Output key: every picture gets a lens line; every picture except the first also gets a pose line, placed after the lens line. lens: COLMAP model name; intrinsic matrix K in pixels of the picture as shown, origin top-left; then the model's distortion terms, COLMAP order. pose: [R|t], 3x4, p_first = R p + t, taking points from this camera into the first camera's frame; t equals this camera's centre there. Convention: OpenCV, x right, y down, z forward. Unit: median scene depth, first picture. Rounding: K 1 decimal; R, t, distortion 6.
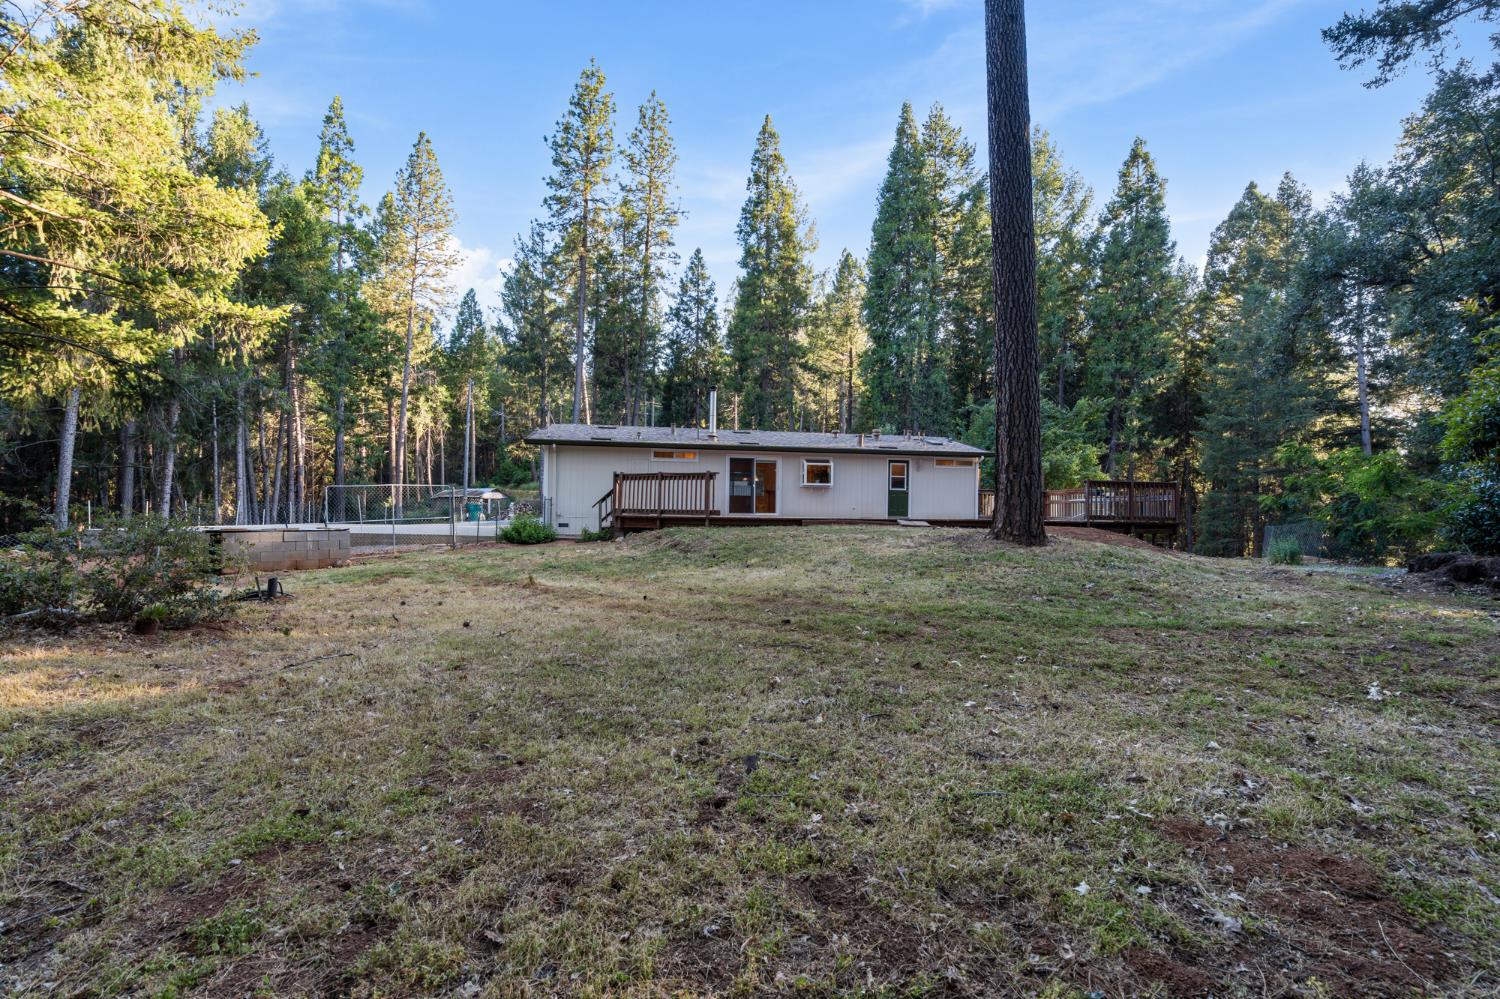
lens RADIAL K [[672.9, 0, 735.3], [0, 672.9, 499.5], [0, 0, 1]] dist [-0.001922, 0.001502]
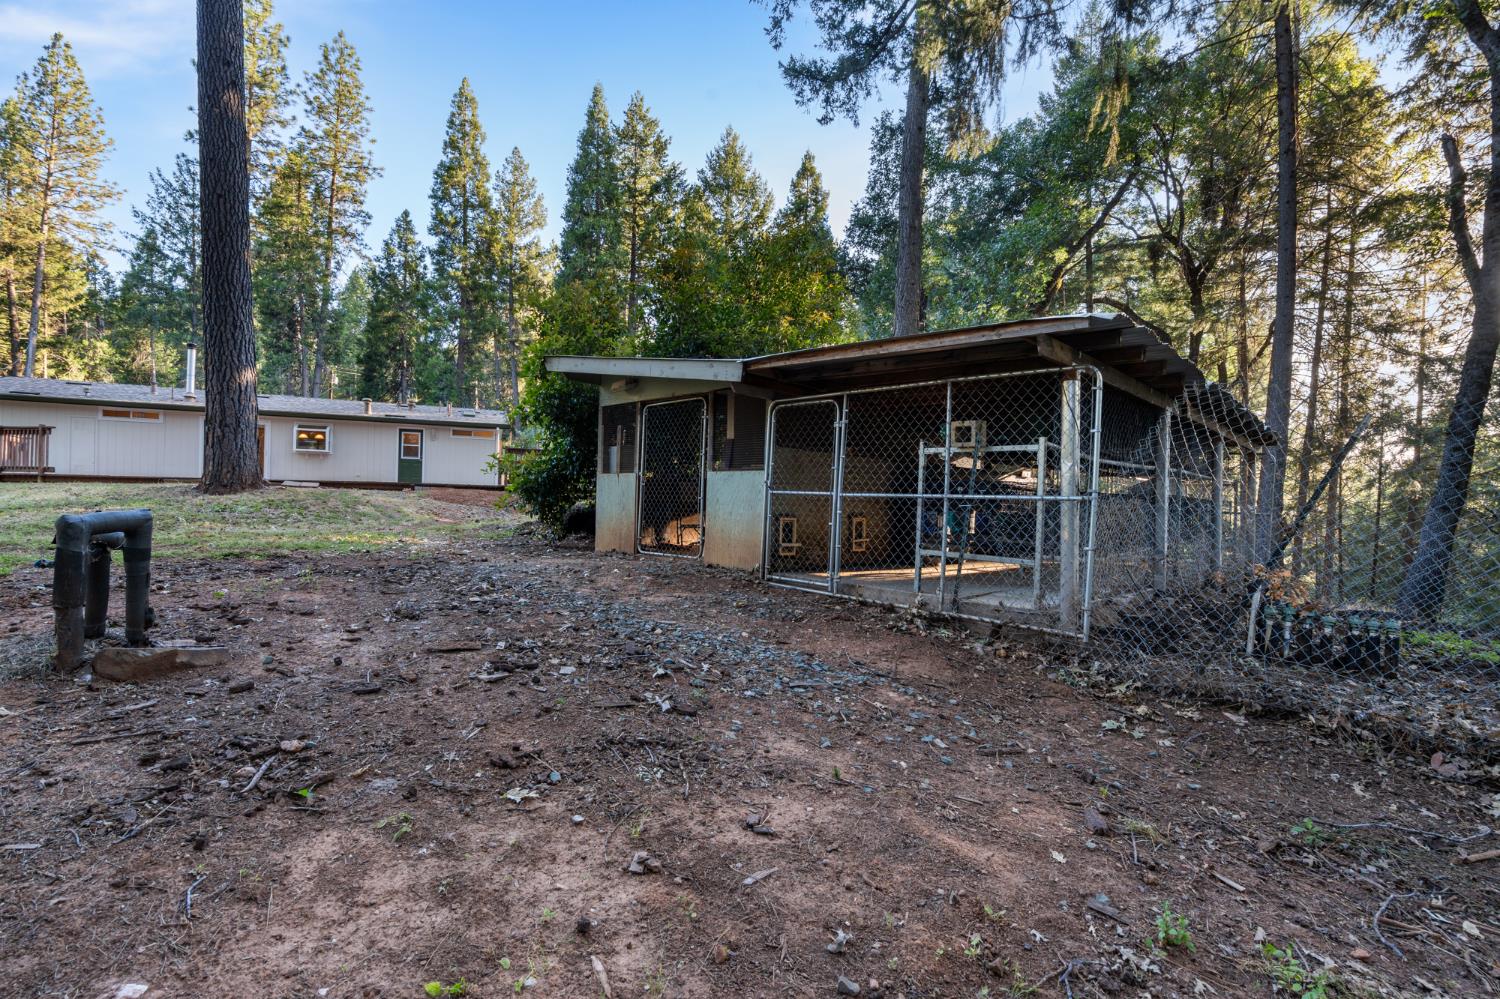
lens RADIAL K [[672.9, 0, 749.4], [0, 672.9, 500.1], [0, 0, 1]] dist [-0.001922, 0.001502]
pose [[0.967964, 0.005492, 0.251029, 0.225528], [-0.010816, 0.999745, 0.019834, 0.011152], [-0.250856, -0.021914, 0.967776, -0.053870]]
